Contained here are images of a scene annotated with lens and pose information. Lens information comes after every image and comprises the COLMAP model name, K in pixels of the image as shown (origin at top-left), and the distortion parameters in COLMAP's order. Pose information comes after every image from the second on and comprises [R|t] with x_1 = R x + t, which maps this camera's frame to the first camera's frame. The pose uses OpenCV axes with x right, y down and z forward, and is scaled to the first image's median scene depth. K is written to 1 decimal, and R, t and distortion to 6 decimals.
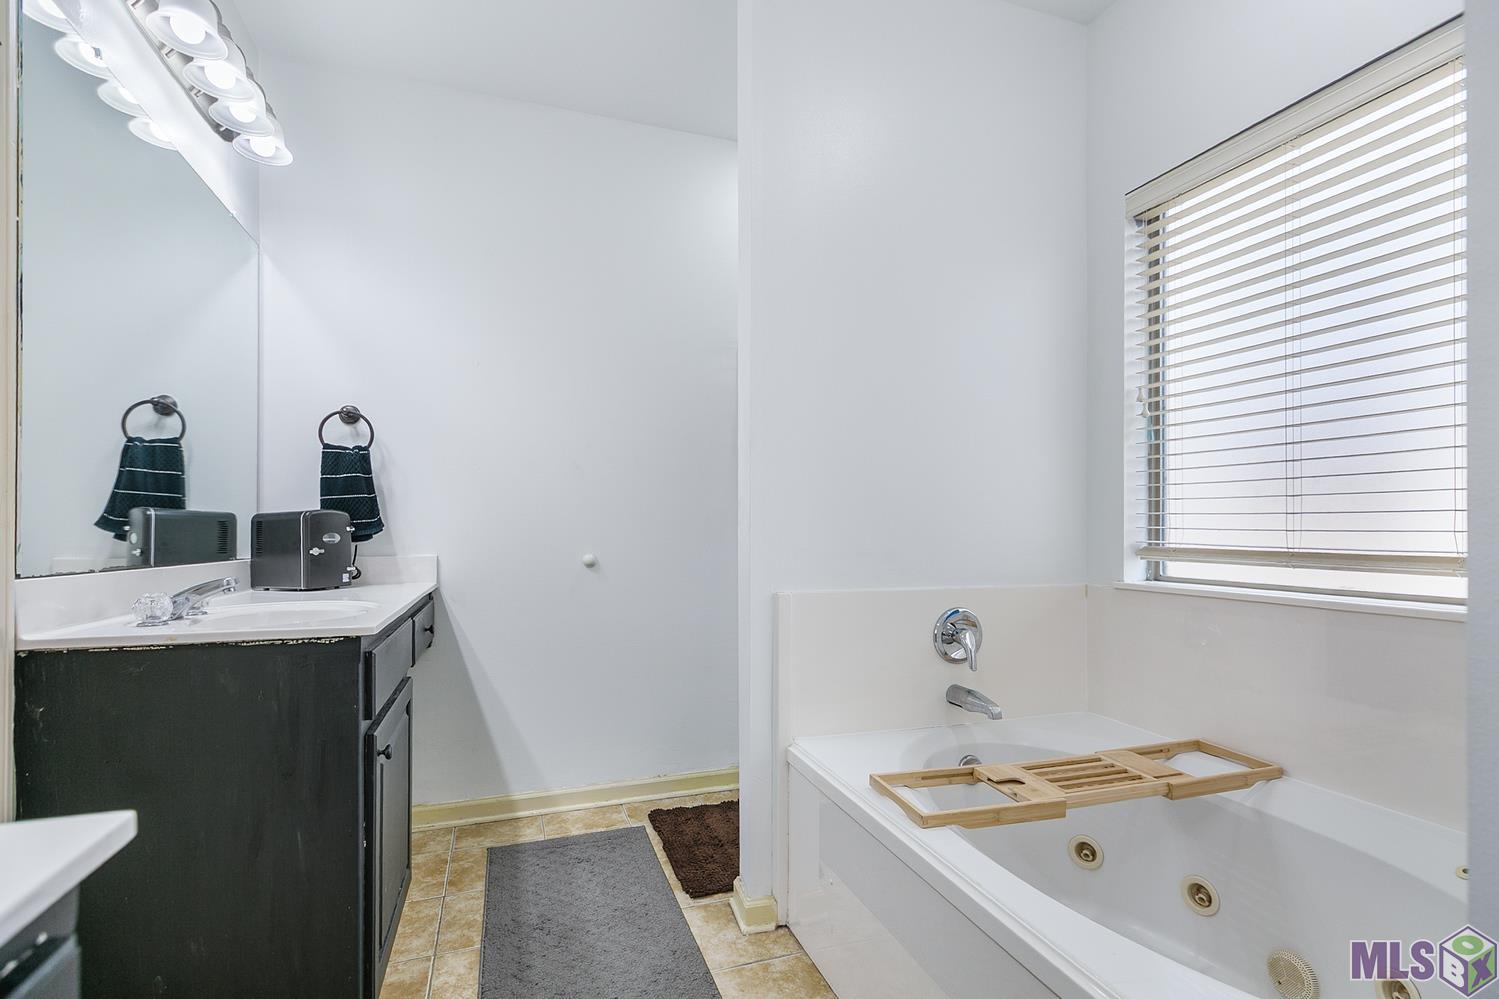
lens RADIAL K [[697.4, 0, 749.5], [0, 697.4, 499.5], [0, 0, 1]] dist [0.000731, 0.000172]
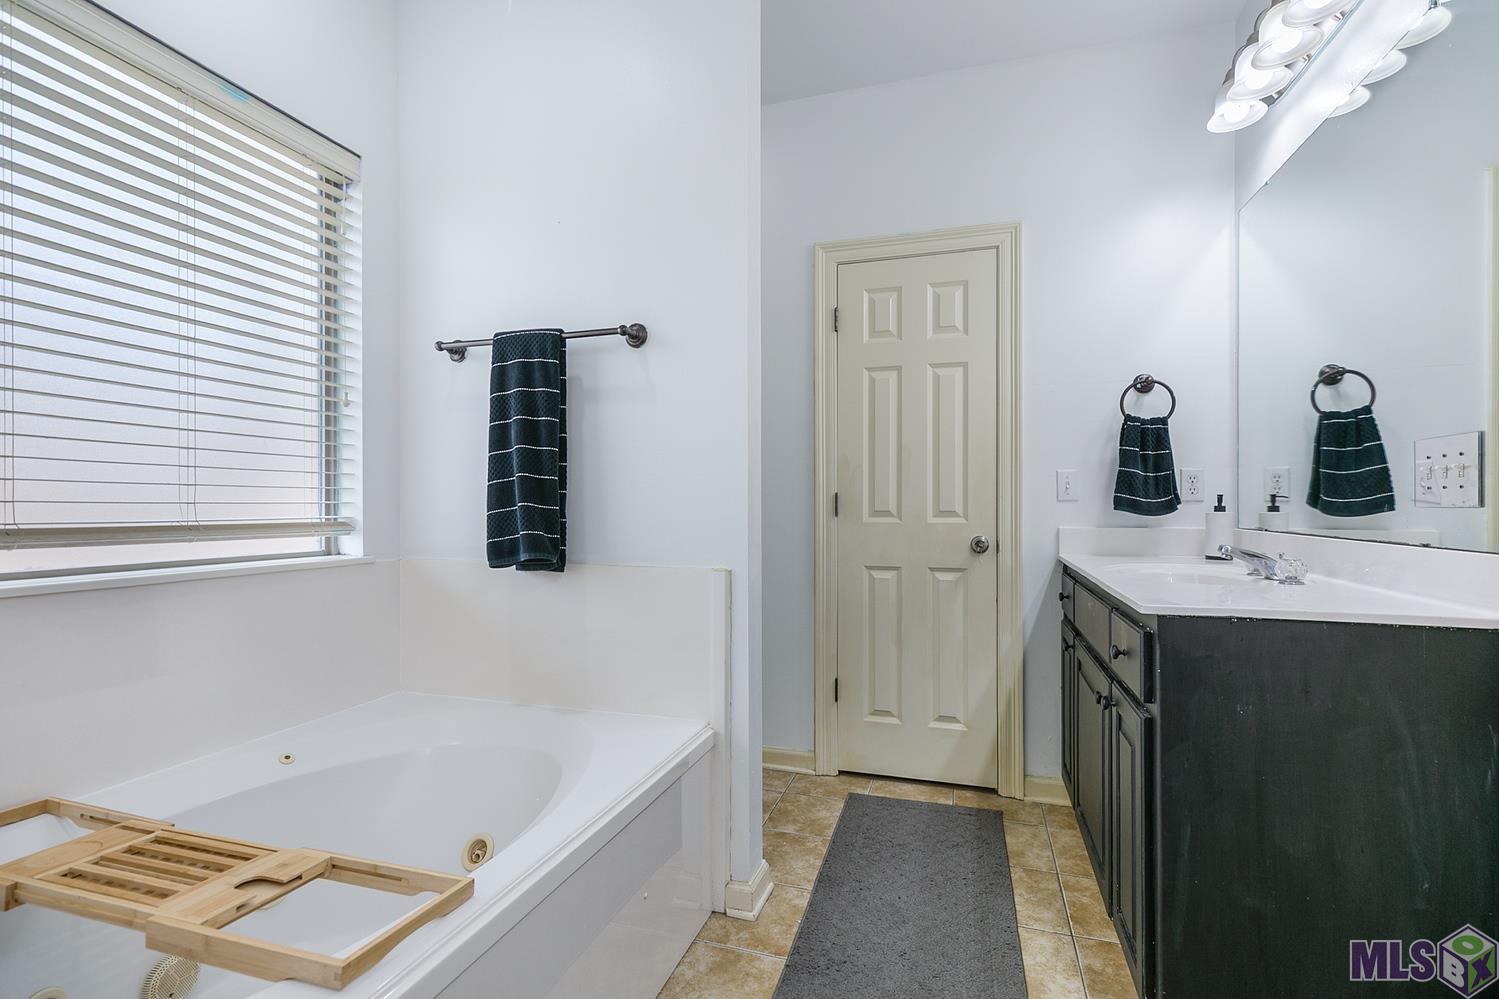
lens RADIAL K [[697.4, 0, 749.5], [0, 697.4, 499.5], [0, 0, 1]] dist [0.000731, 0.000172]
pose [[-0.805104, 0.000665, 0.593134, -0.445322], [-0.025913, 0.999005, -0.036293, 0.056506], [-0.592568, -0.044590, -0.804285, 1.420787]]
